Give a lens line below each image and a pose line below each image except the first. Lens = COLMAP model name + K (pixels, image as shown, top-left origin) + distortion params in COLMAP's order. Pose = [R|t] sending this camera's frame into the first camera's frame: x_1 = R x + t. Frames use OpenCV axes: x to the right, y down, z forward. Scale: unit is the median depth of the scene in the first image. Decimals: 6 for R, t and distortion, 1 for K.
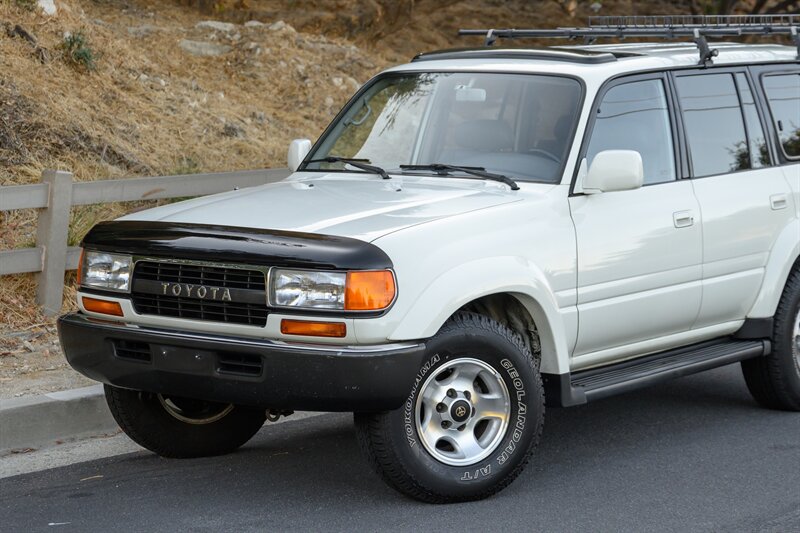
lens RADIAL K [[2079.7, 0, 401.5], [0, 2079.7, 267.4], [0, 0, 1]] dist [0.020597, 0.181688]
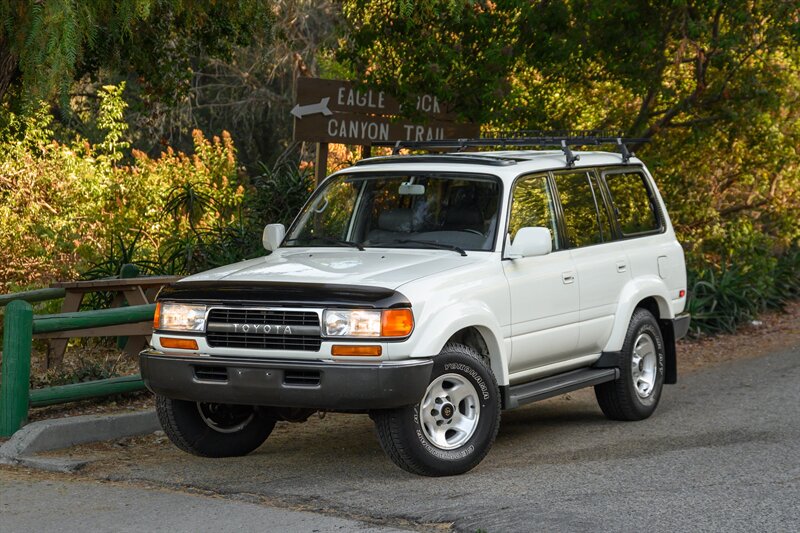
lens RADIAL K [[2183.4, 0, 399.0], [0, 2183.4, 266.2], [0, 0, 1]] dist [0.026058, 0.250171]
pose [[0.982014, -0.012741, 0.188376, -0.275141], [0.022813, 0.998418, -0.051395, 0.045718], [-0.187424, 0.054768, 0.980751, -0.447493]]
